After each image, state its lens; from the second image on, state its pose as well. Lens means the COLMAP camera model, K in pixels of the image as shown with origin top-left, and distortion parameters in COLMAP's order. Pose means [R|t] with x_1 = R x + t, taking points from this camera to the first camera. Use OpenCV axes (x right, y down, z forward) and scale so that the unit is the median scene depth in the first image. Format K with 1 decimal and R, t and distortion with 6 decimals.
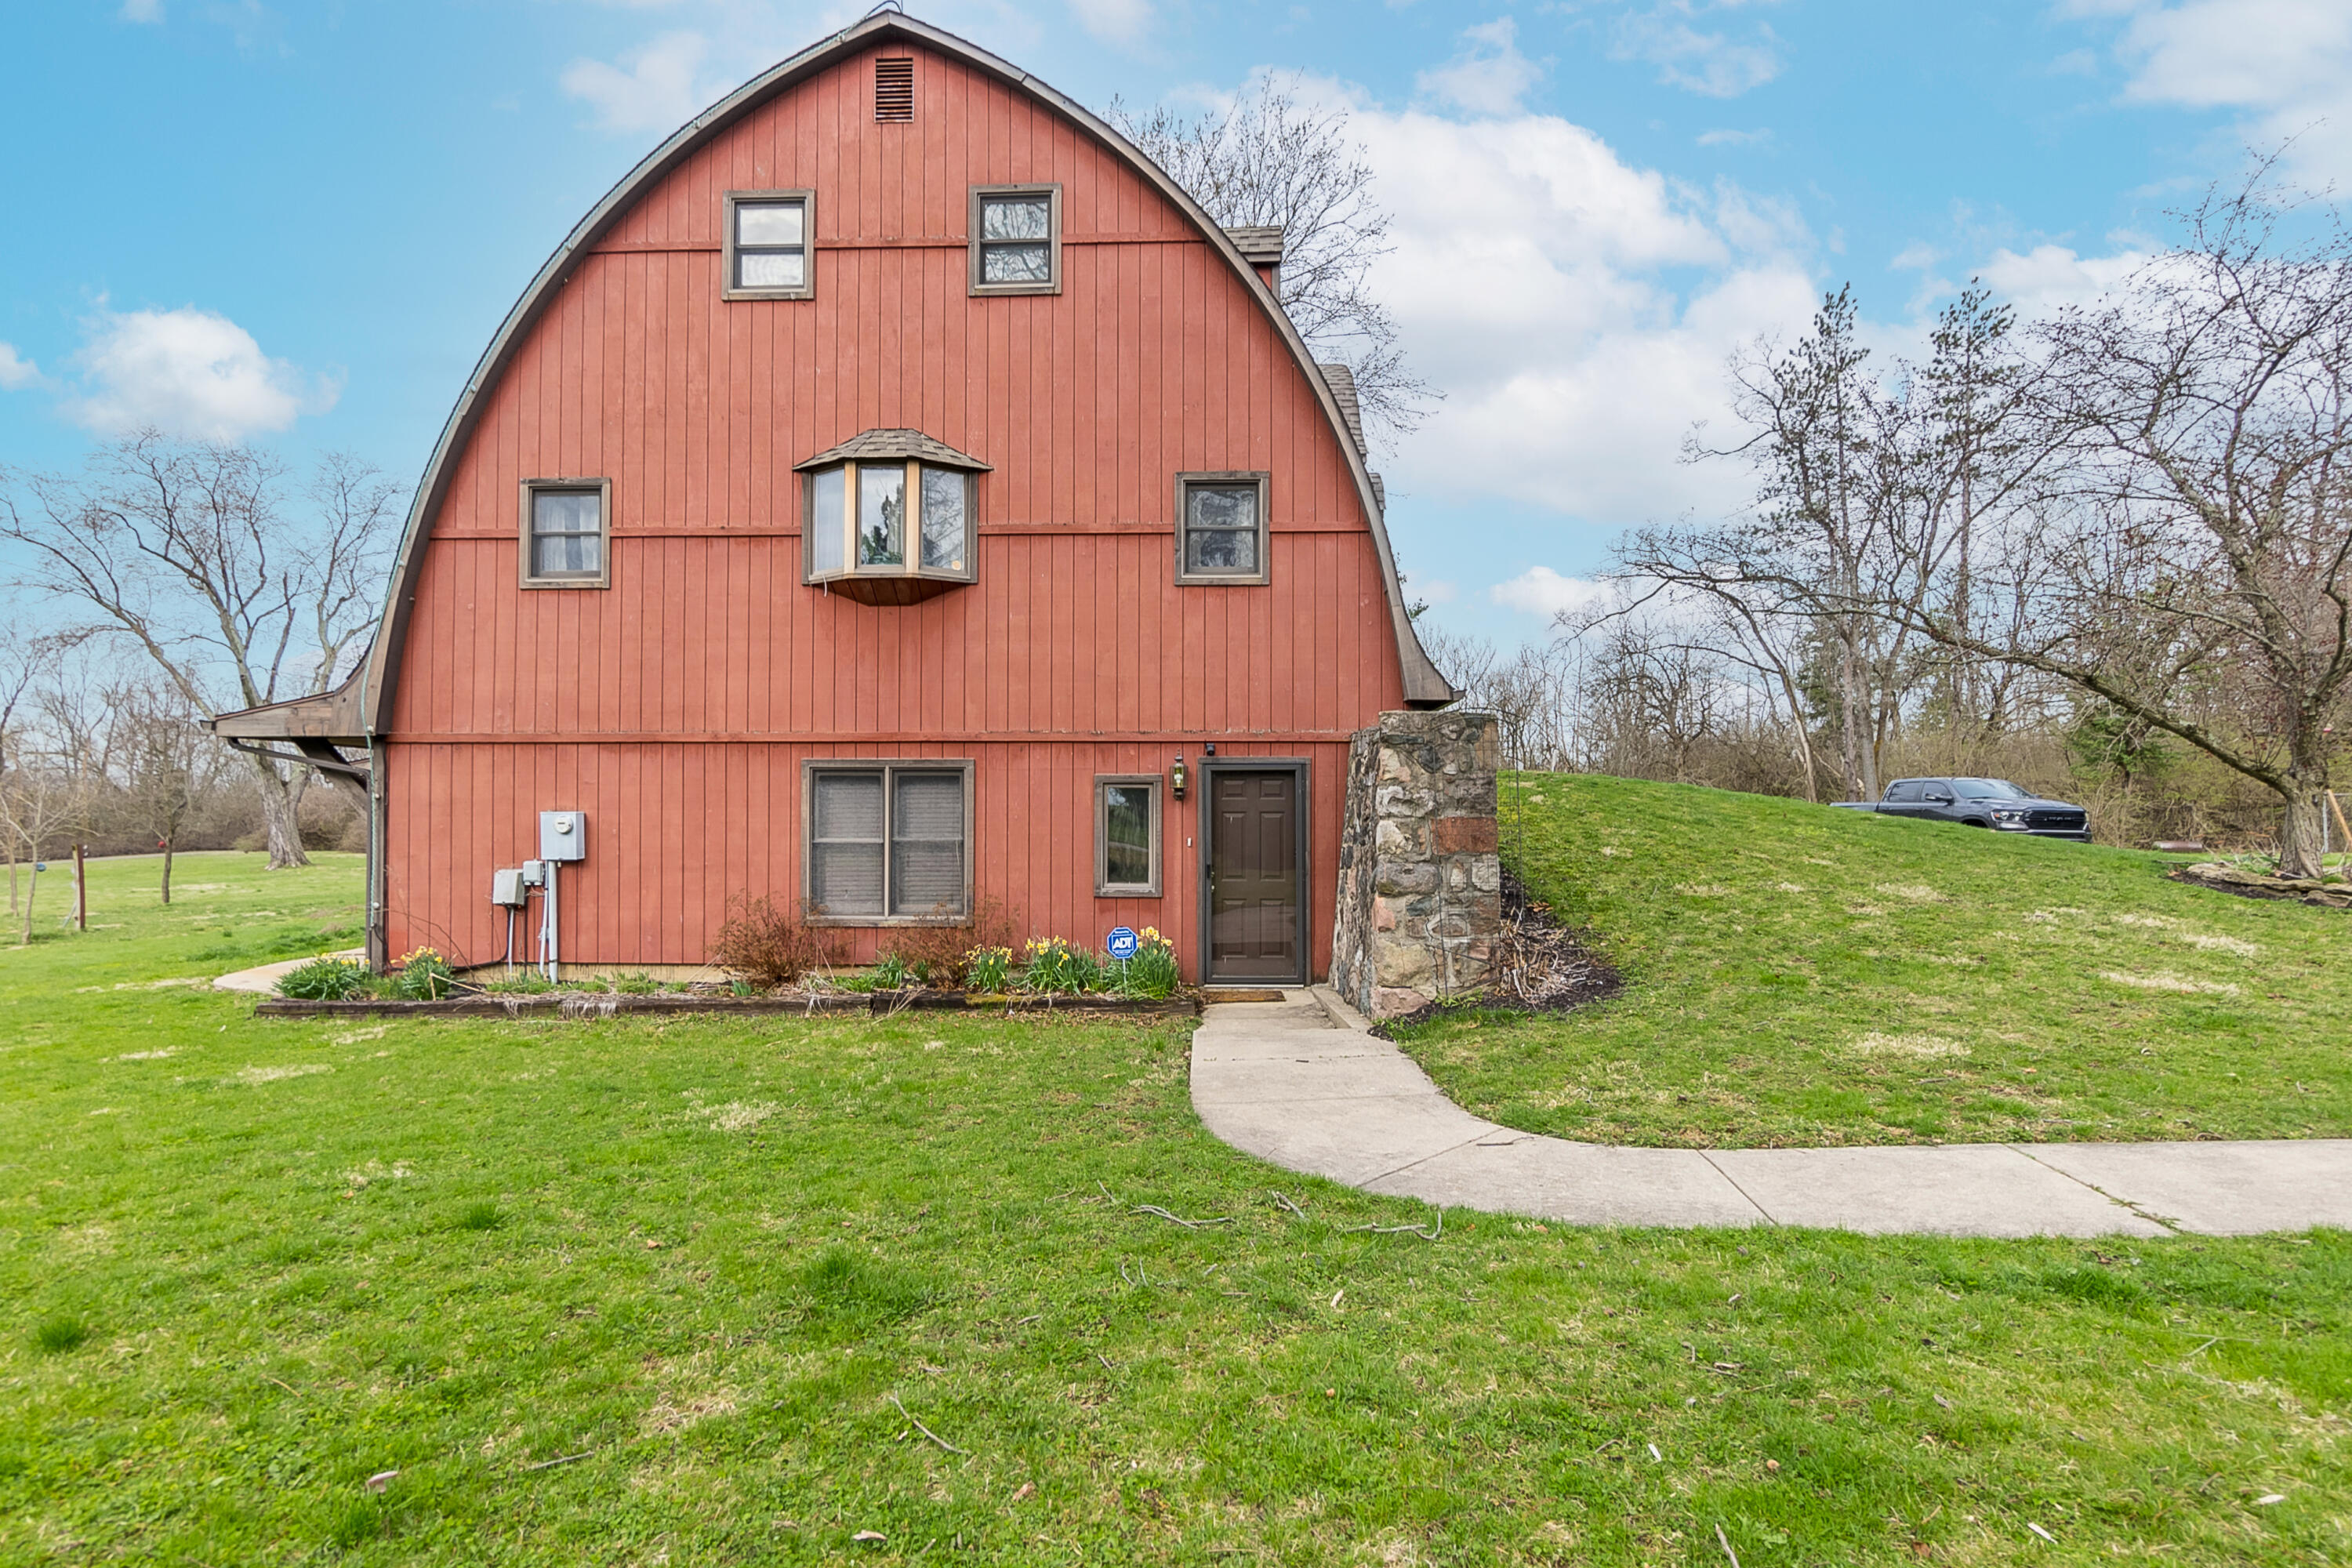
lens RADIAL K [[1047.1, 0, 1172.8], [0, 1047.1, 801.0], [0, 0, 1]] dist [-0.002512, -0.000438]
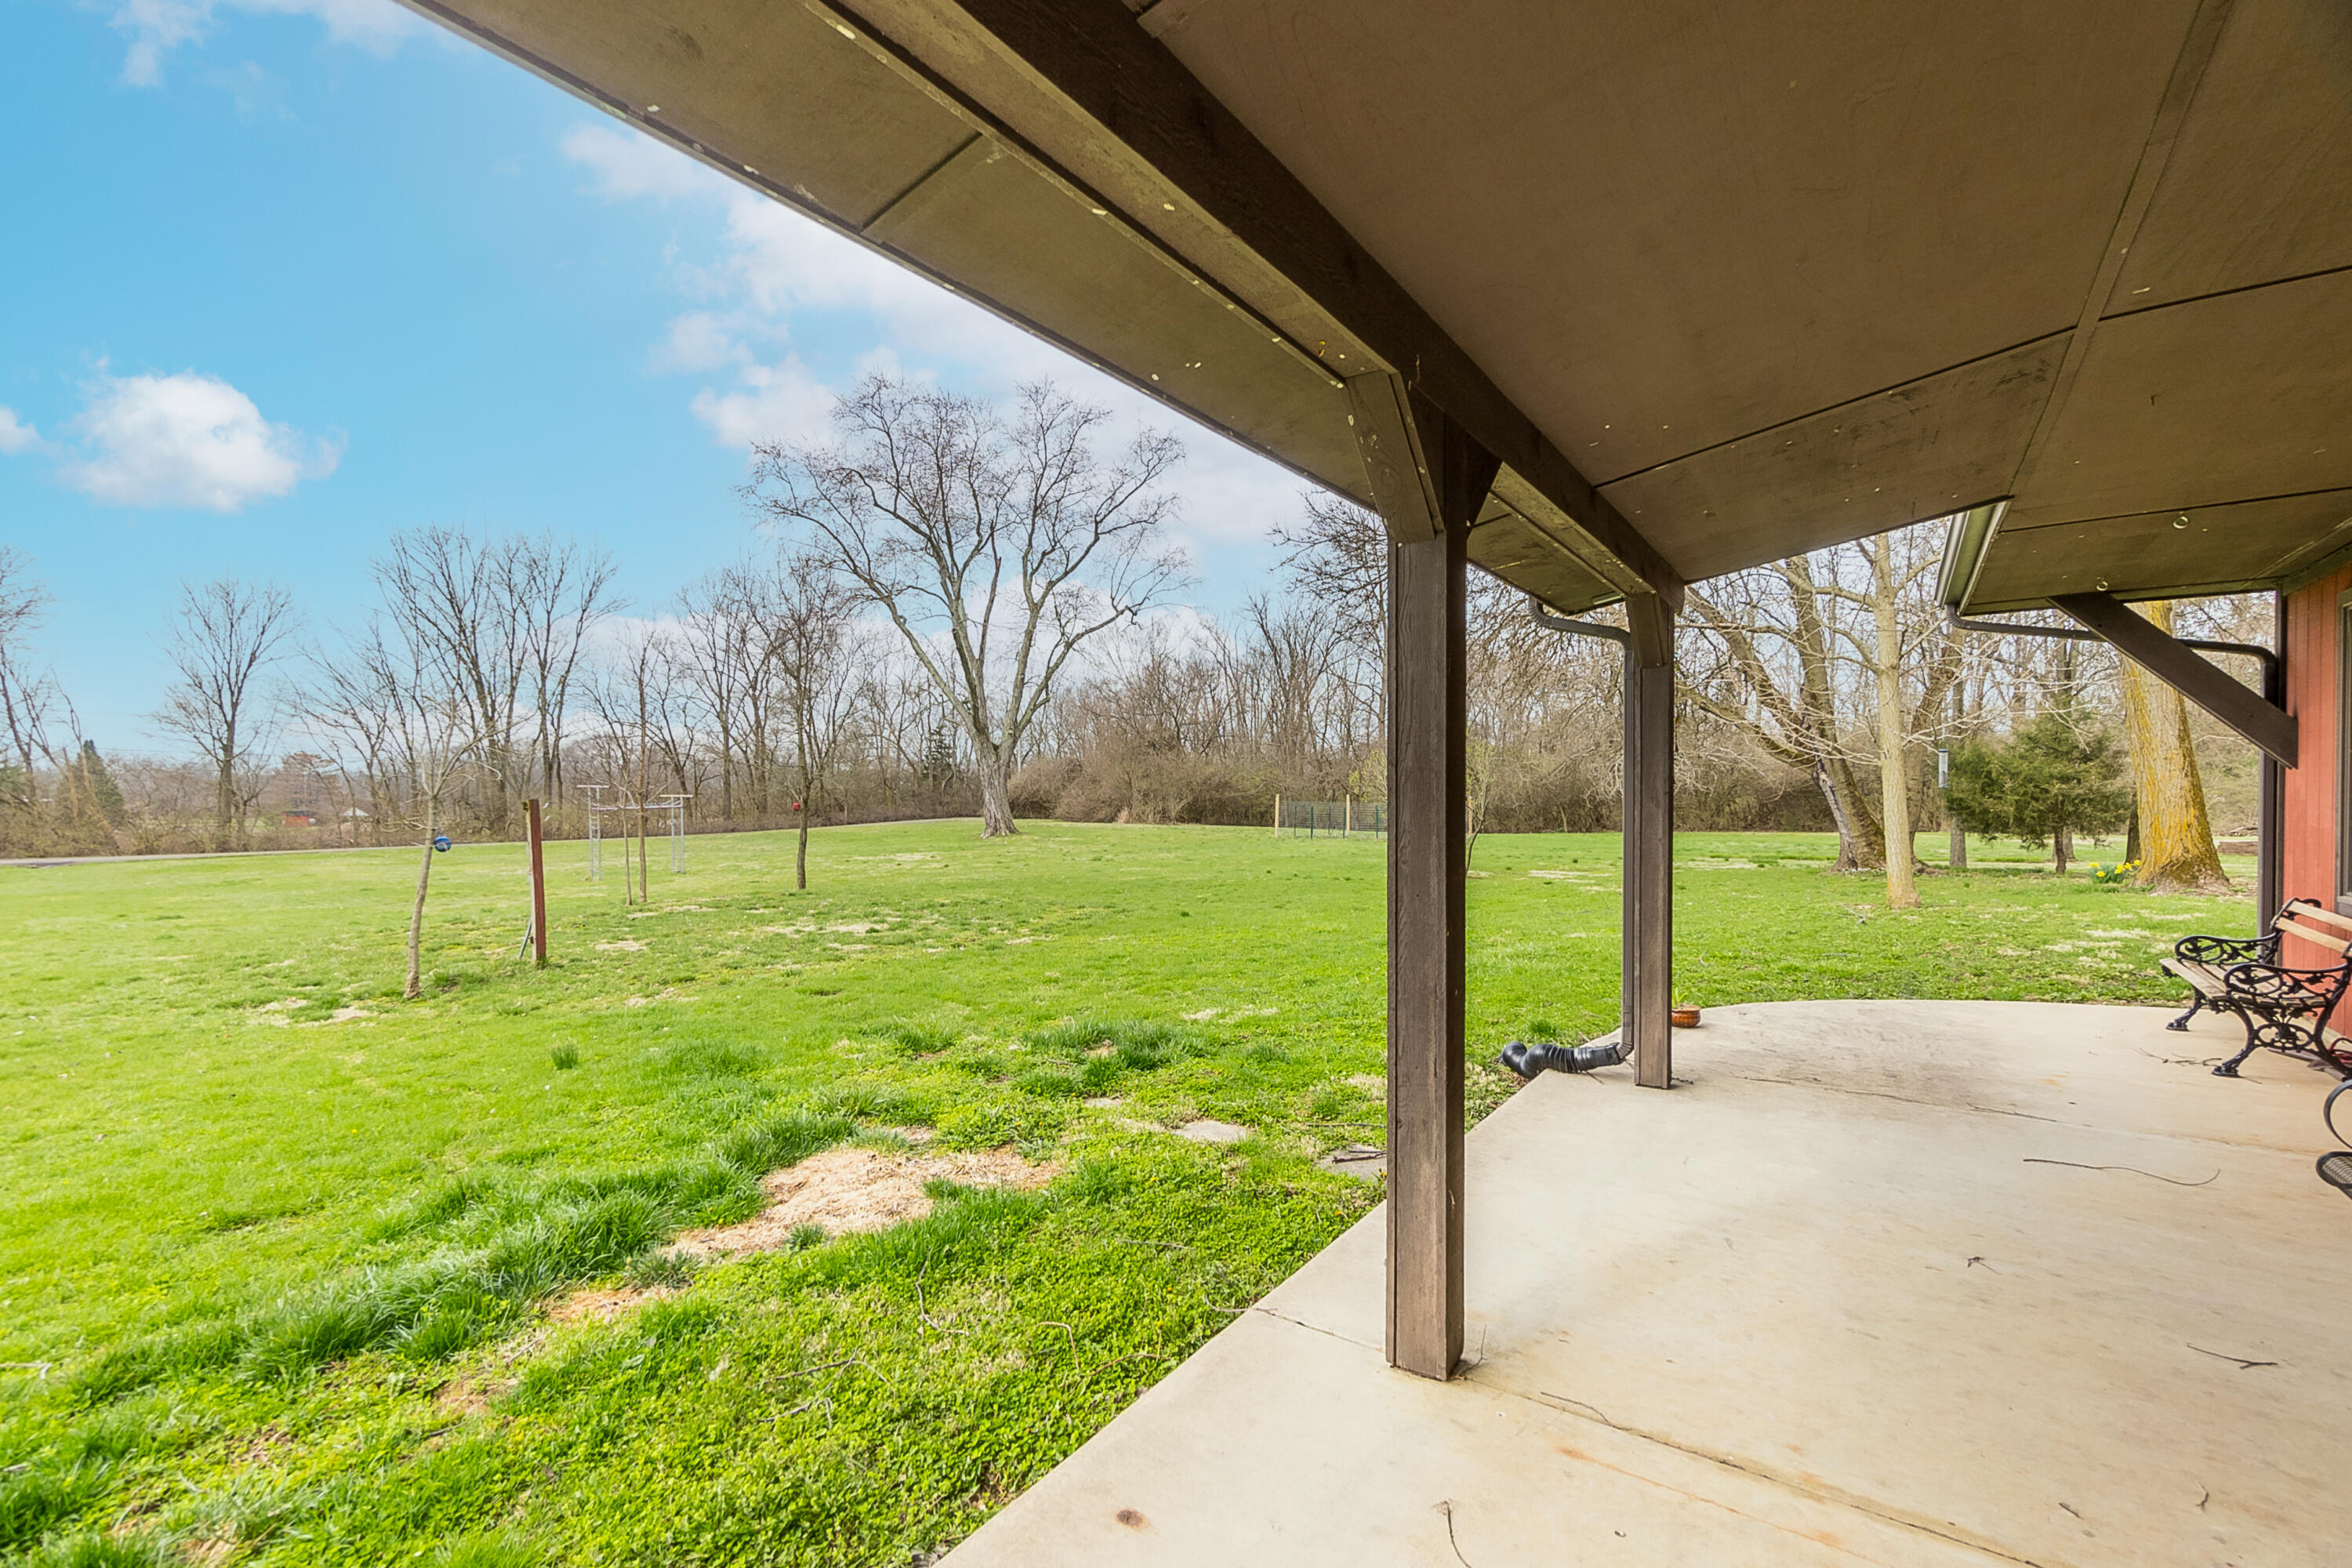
lens RADIAL K [[1047.1, 0, 1176.8], [0, 1047.1, 789.1], [0, 0, 1]] dist [-0.002512, -0.000438]
pose [[0.841742, -0.001307, -0.539878, -0.202765], [0.006775, 0.999944, 0.008143, 0.014955], [0.539838, -0.010512, 0.841704, 0.294376]]
